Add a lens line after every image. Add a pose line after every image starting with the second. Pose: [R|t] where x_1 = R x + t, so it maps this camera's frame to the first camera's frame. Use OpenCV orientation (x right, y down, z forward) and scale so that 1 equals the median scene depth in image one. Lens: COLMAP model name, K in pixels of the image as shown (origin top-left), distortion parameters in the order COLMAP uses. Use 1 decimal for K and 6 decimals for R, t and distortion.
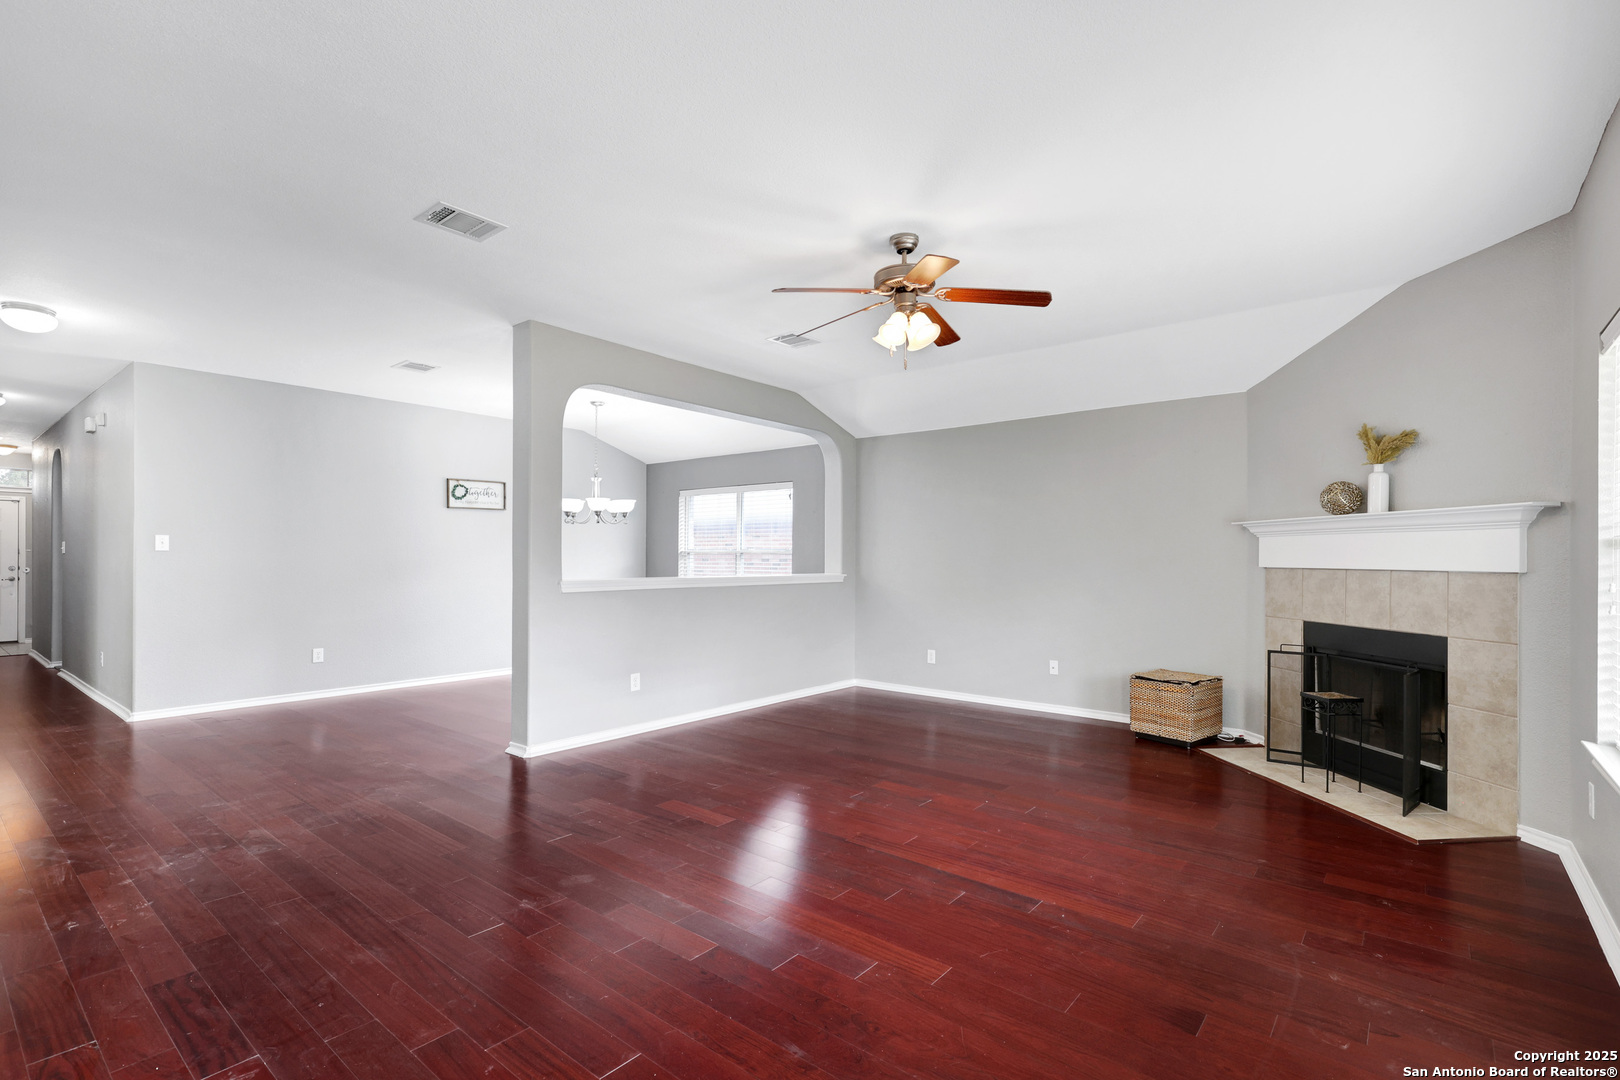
lens RADIAL K [[742.3, 0, 822.0], [0, 742.3, 544.7], [0, 0, 1]] dist [0.010977, -0.001674]
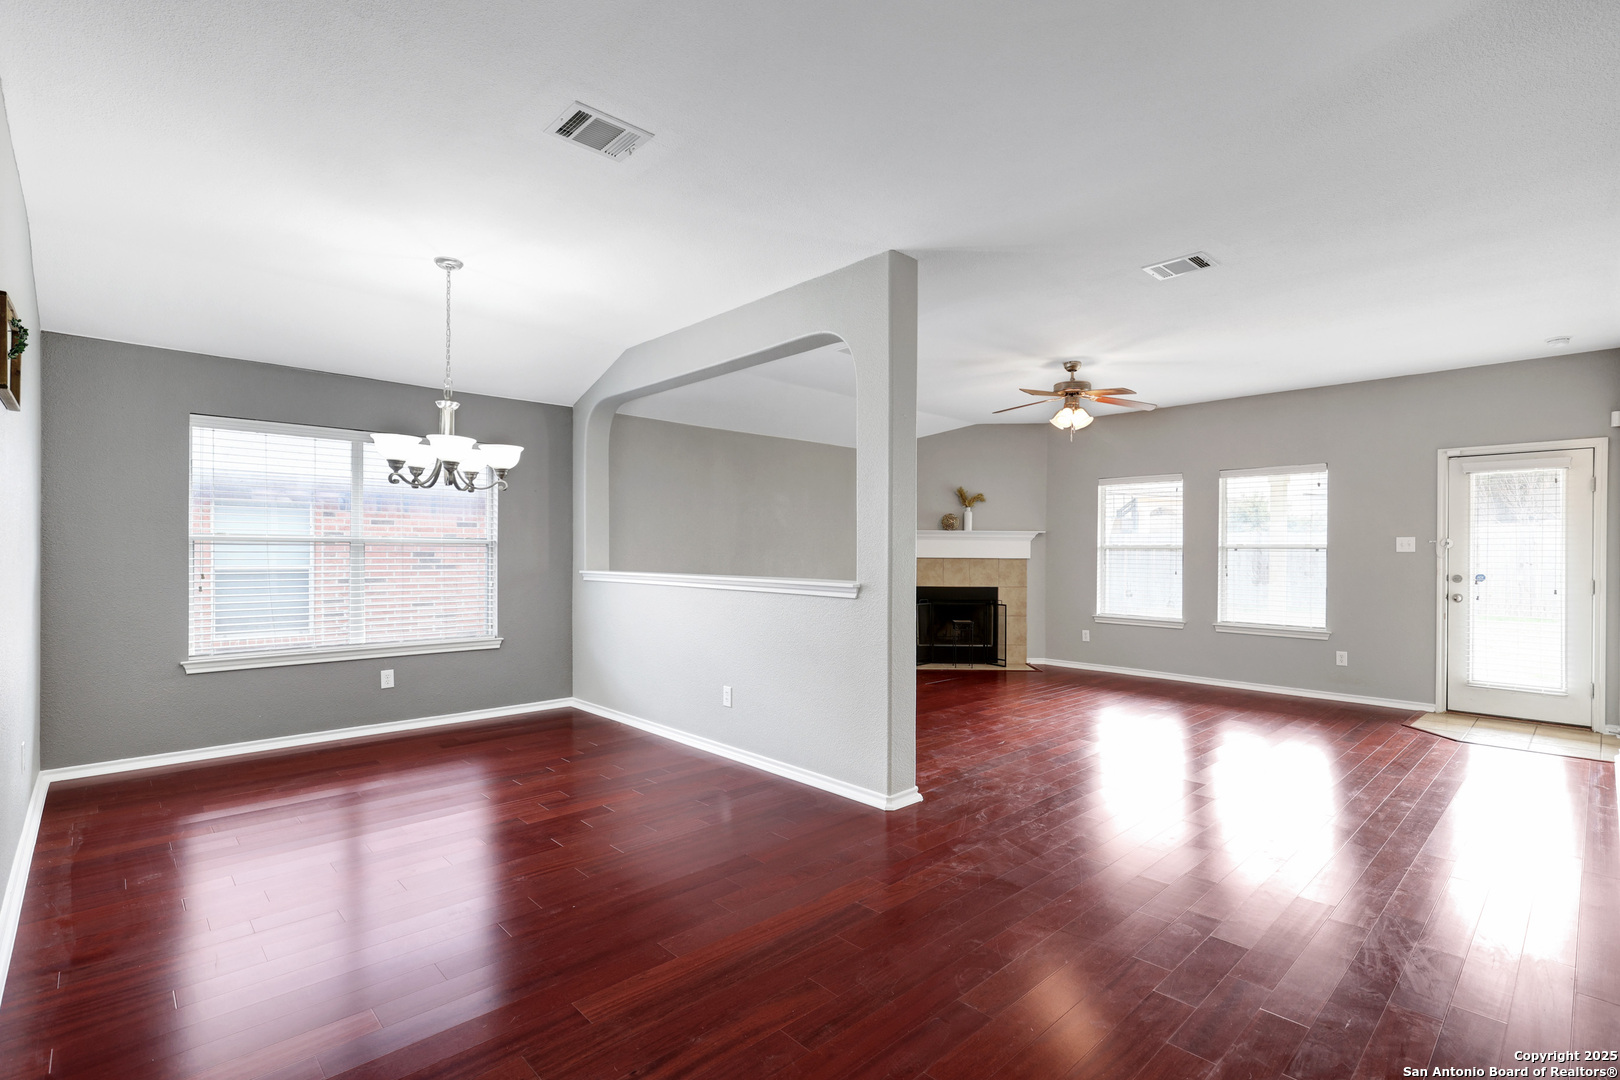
lens RADIAL K [[758.6, 0, 808.6], [0, 758.6, 558.8], [0, 0, 1]] dist [-0.000222, 0.001563]
pose [[0.137982, -0.009019, 0.990394, -1.412854], [-0.022577, 0.999670, 0.012249, 0.019052], [-0.990177, -0.024051, 0.137732, 1.149610]]
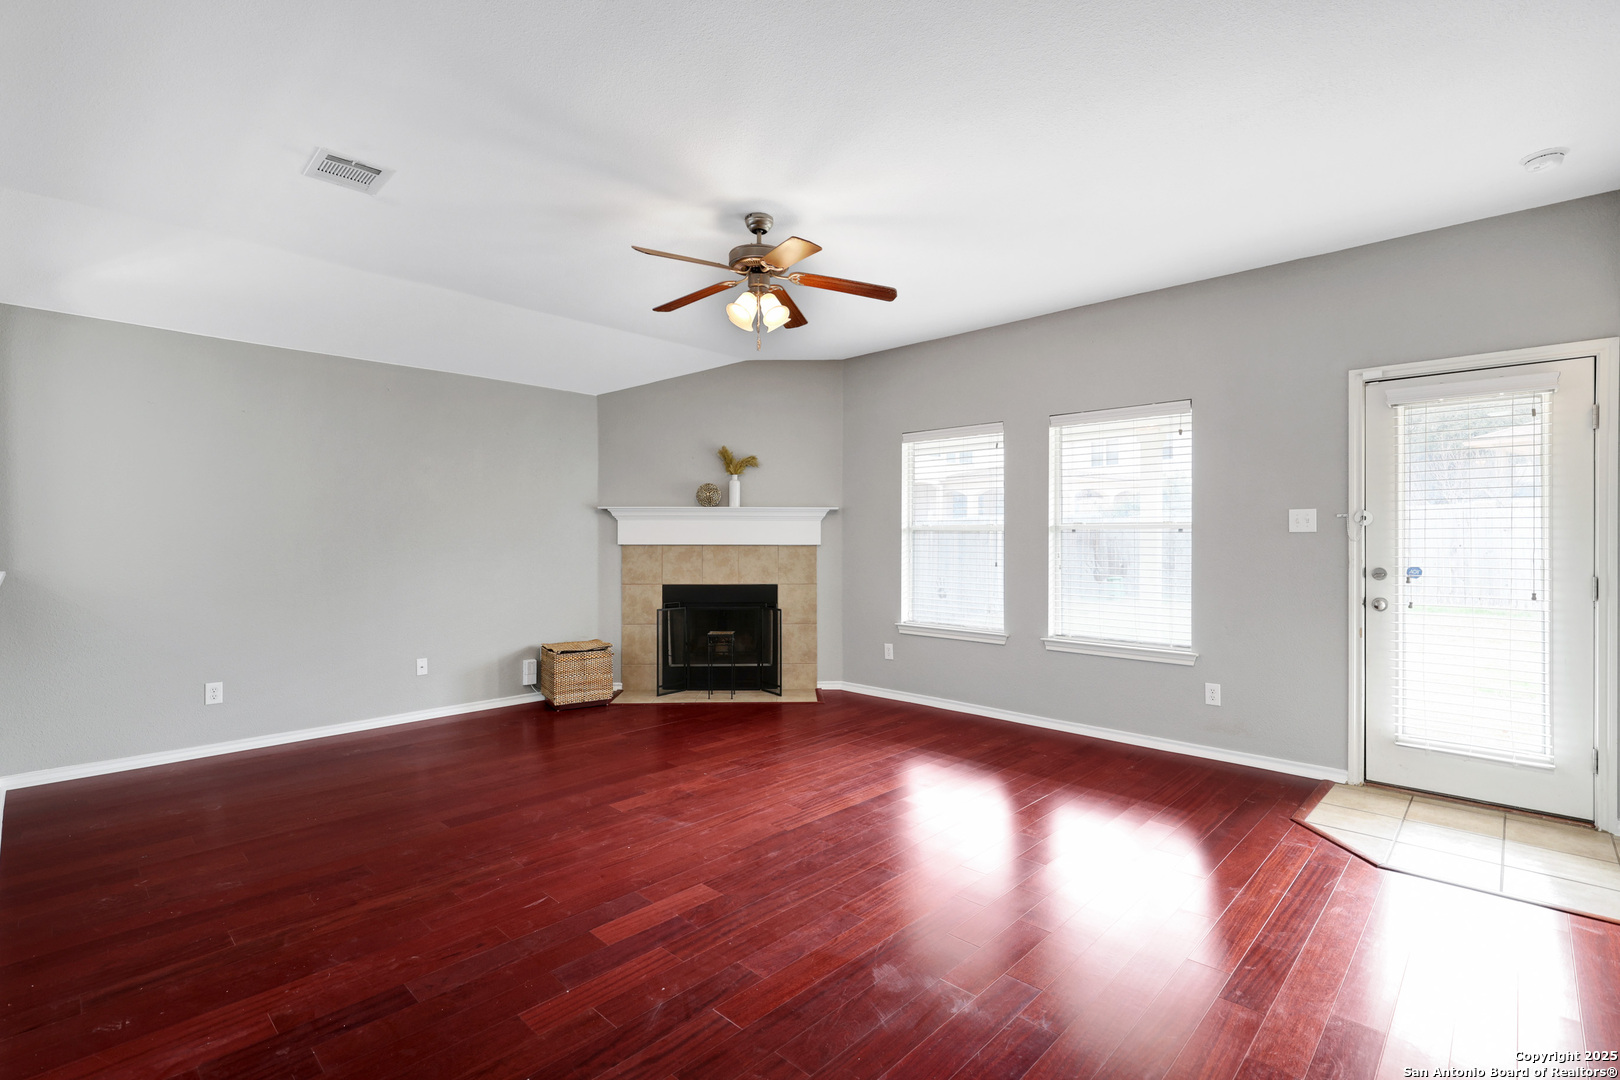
lens RADIAL K [[742.3, 0, 822.0], [0, 742.3, 544.7], [0, 0, 1]] dist [0.010977, -0.001674]
pose [[0.076590, -0.010838, 0.997004, -0.734672], [-0.016844, 0.999784, 0.012163, 0.011809], [-0.996920, -0.017725, 0.076391, 0.710100]]
